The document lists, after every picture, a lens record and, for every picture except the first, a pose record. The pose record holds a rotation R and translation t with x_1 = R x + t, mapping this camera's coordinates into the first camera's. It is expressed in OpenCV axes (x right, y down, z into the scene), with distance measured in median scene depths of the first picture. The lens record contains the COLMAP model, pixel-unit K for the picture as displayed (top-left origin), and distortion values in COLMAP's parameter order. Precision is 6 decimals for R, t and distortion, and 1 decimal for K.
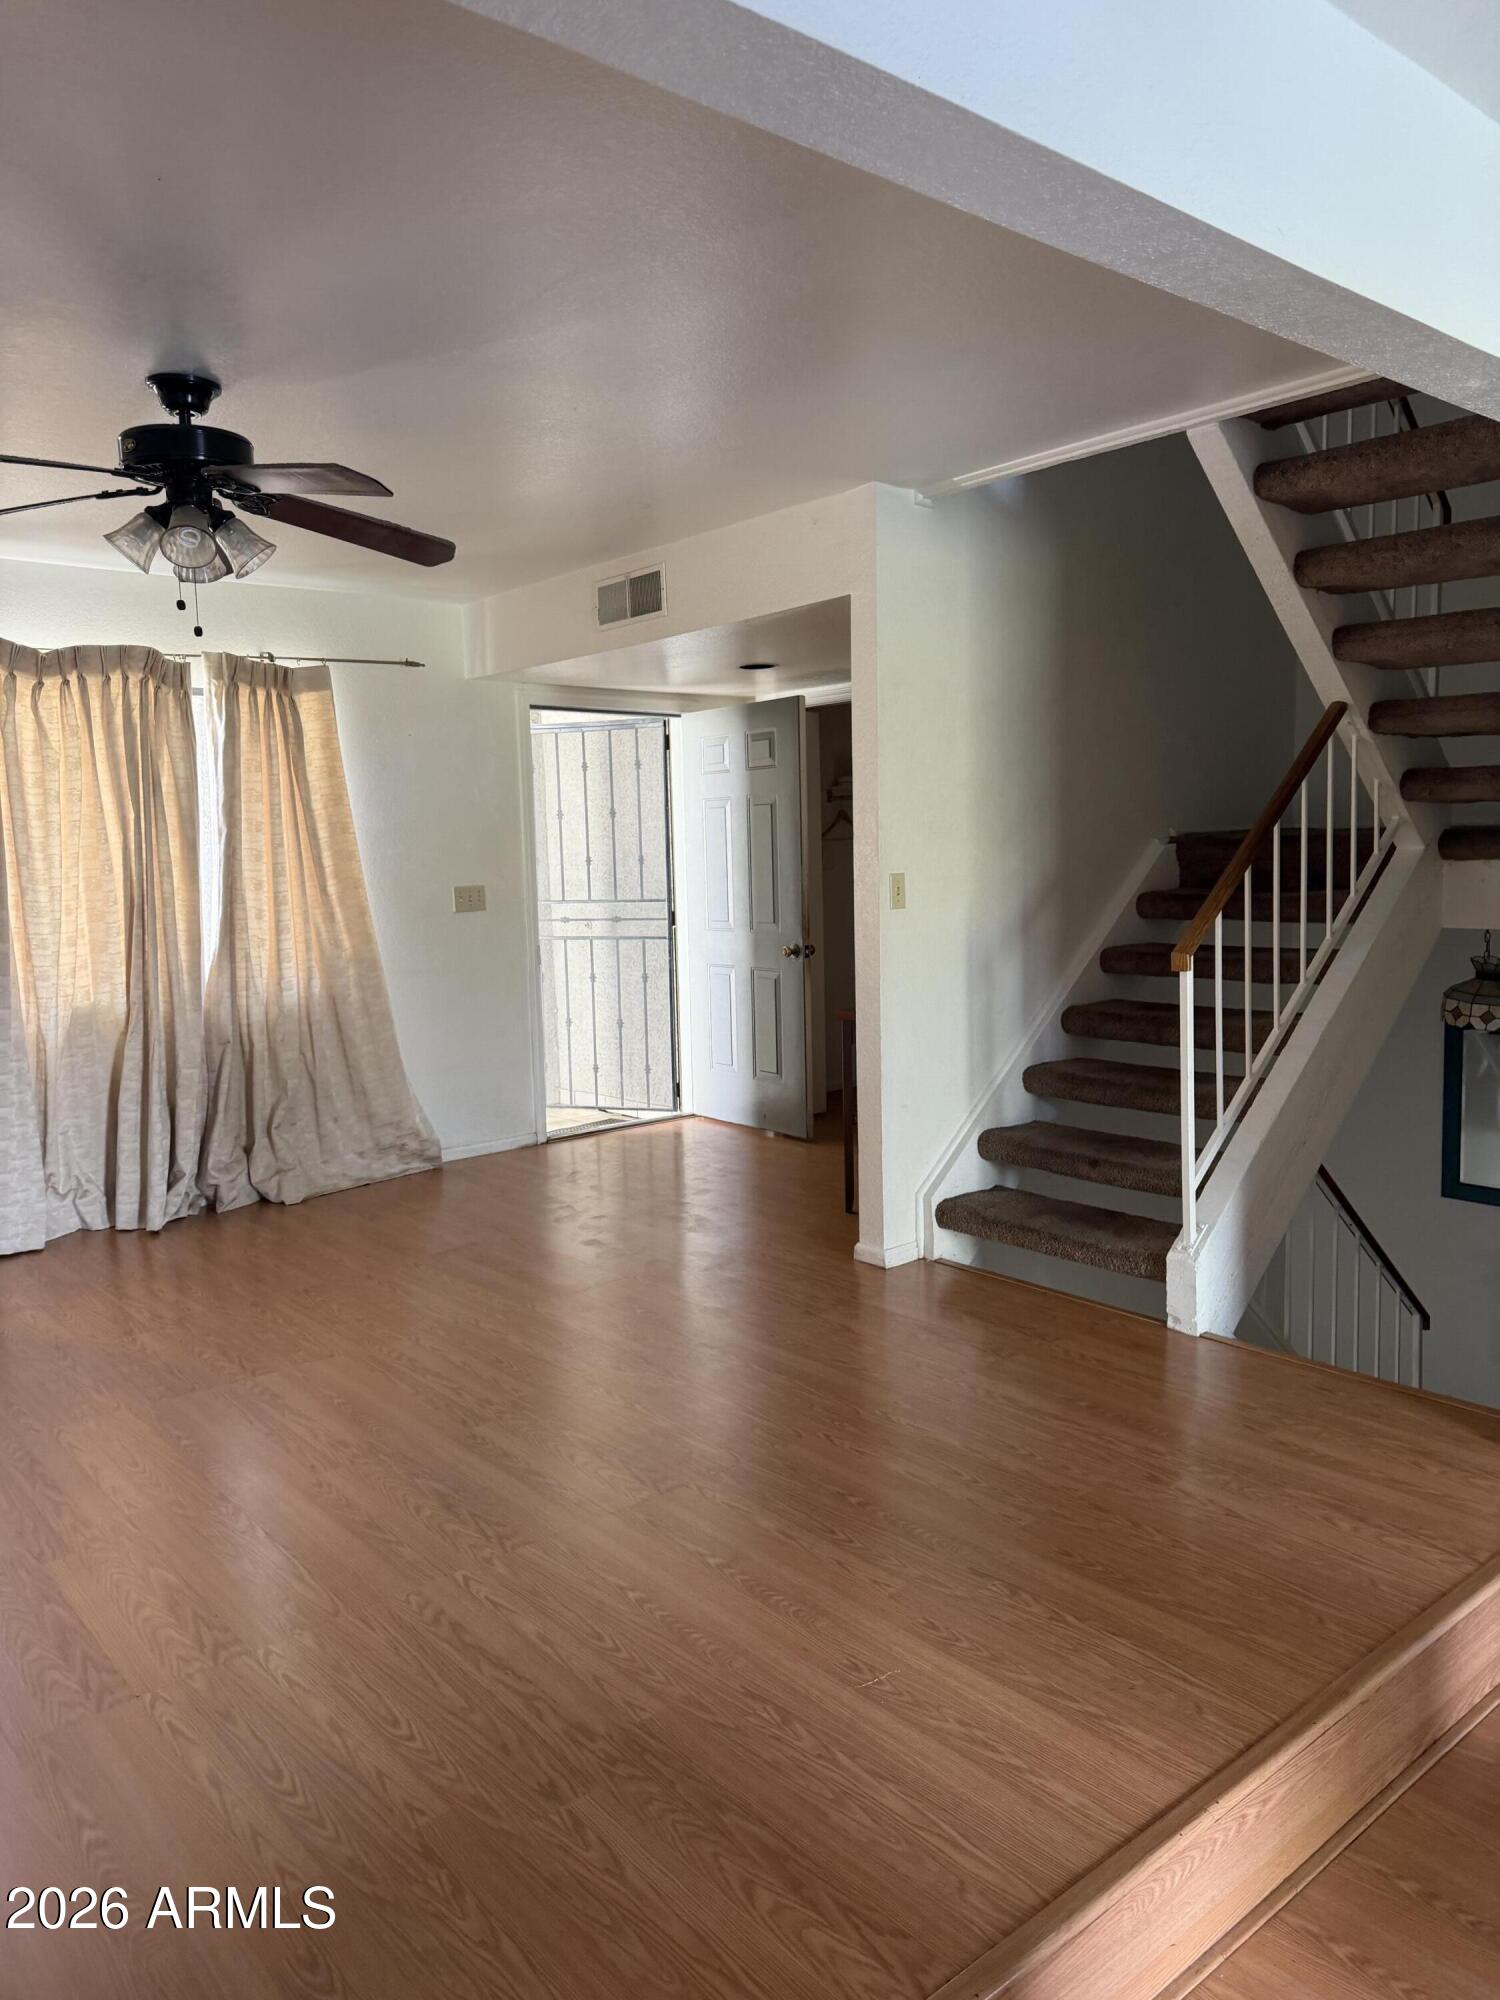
lens RADIAL K [[1408.6, 0, 751.6], [0, 1408.6, 999.5], [0, 0, 1]] dist [0.056971, -0.083359]
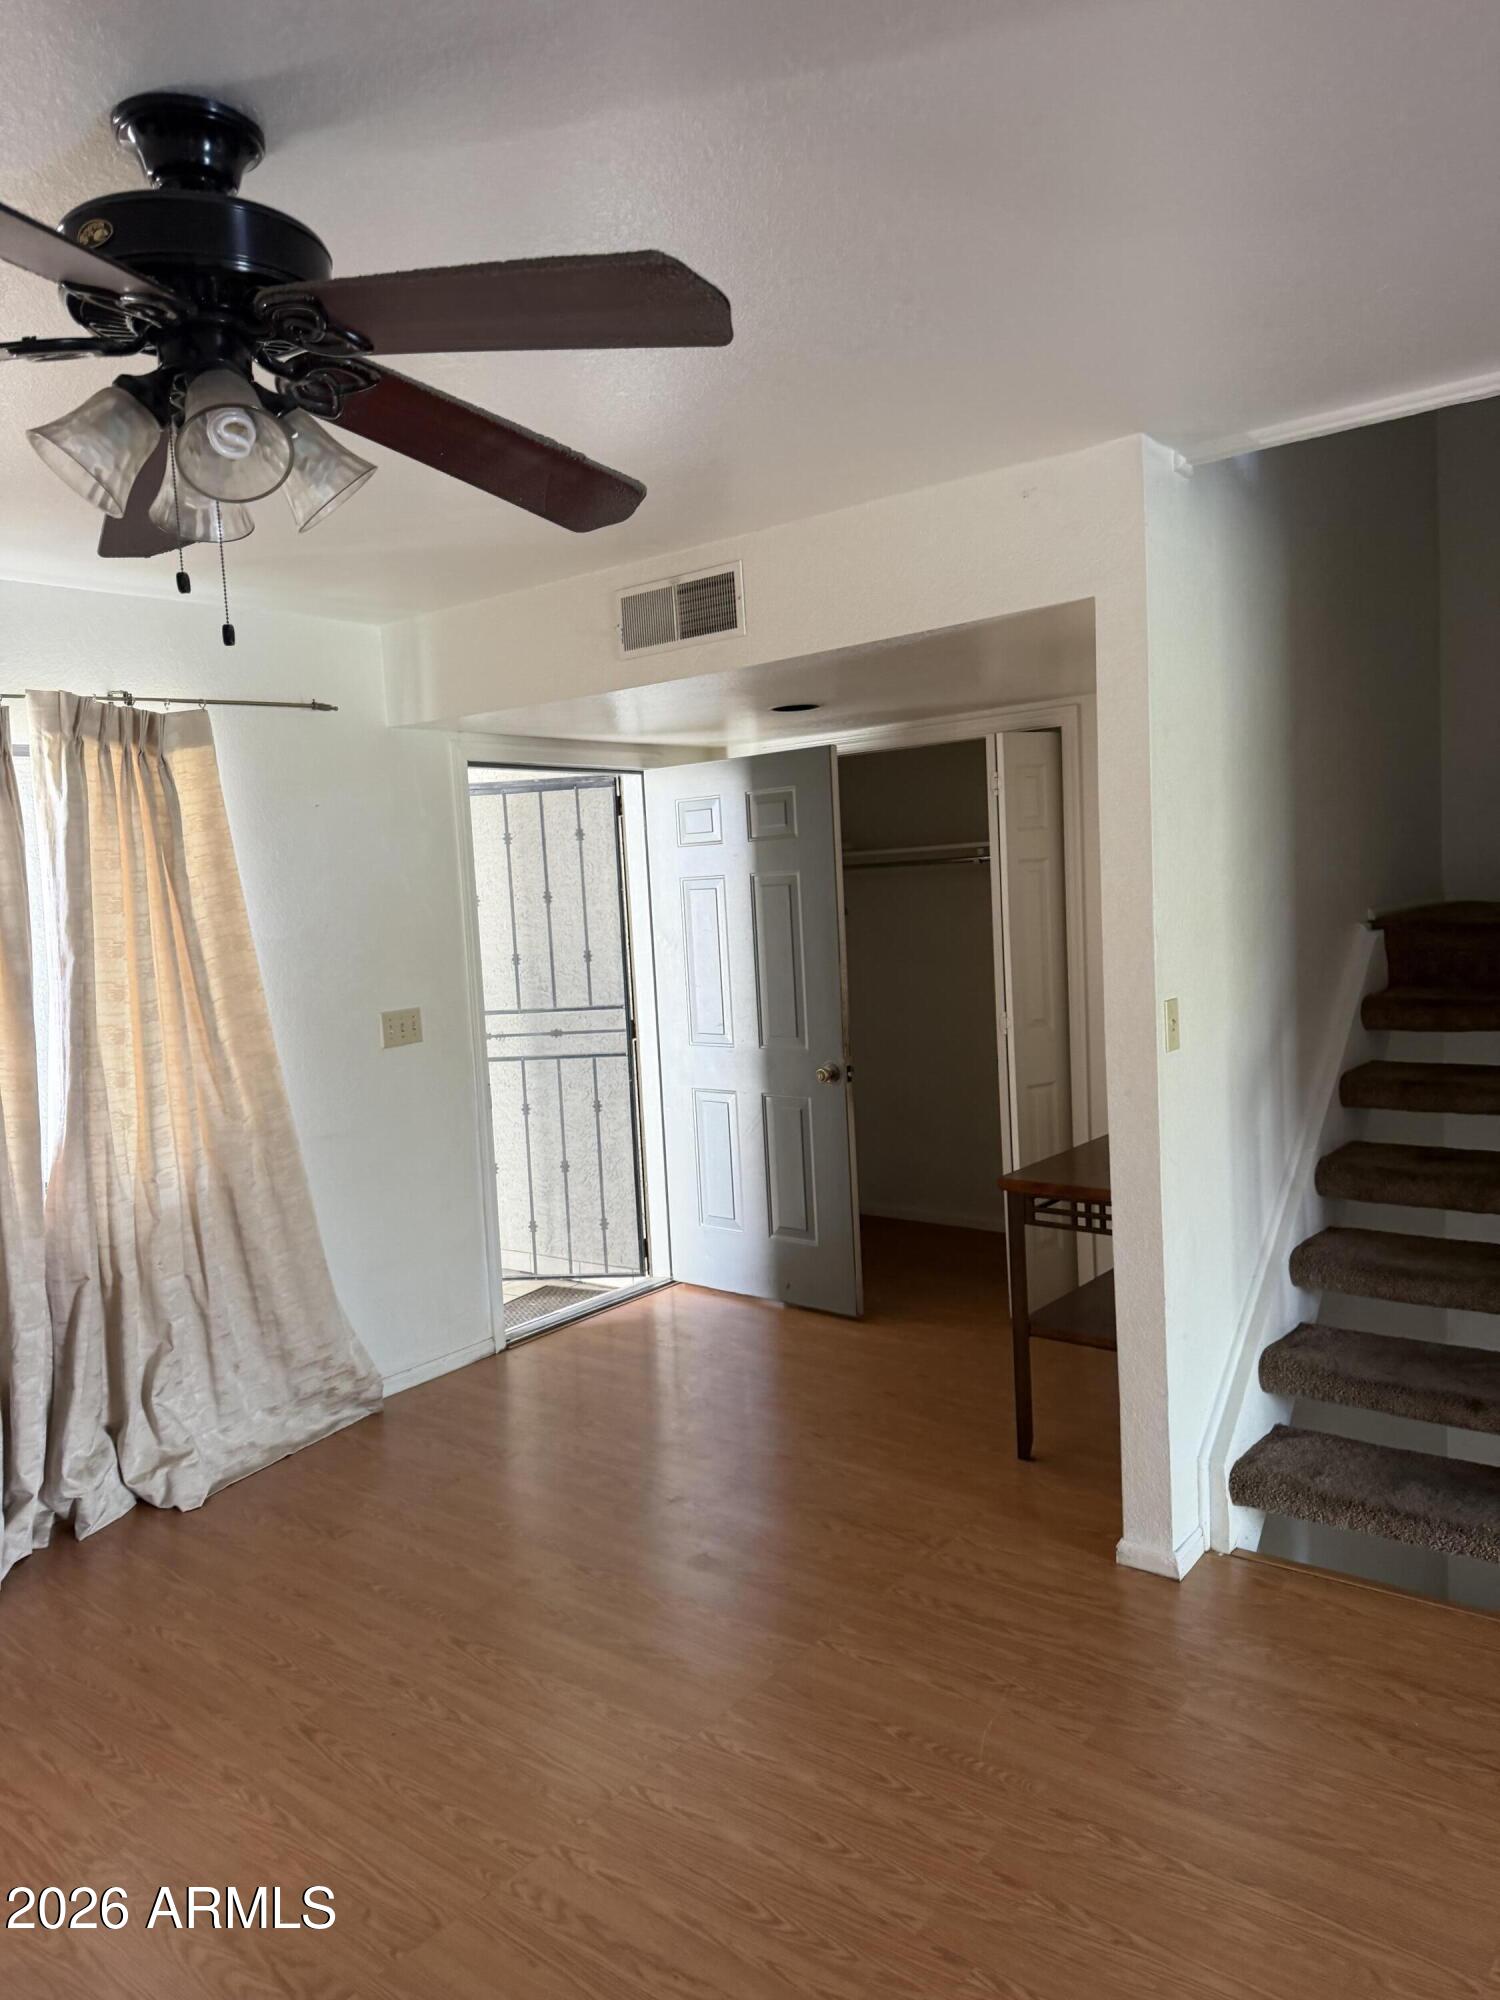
lens RADIAL K [[1408.6, 0, 739.5], [0, 1408.6, 1001.8], [0, 0, 1]] dist [0.056971, -0.083359]
pose [[0.981589, -0.044003, 0.185865, -0.178532], [0.049549, 0.998451, -0.025299, -0.063107], [-0.184464, 0.034043, 0.982249, 0.278515]]
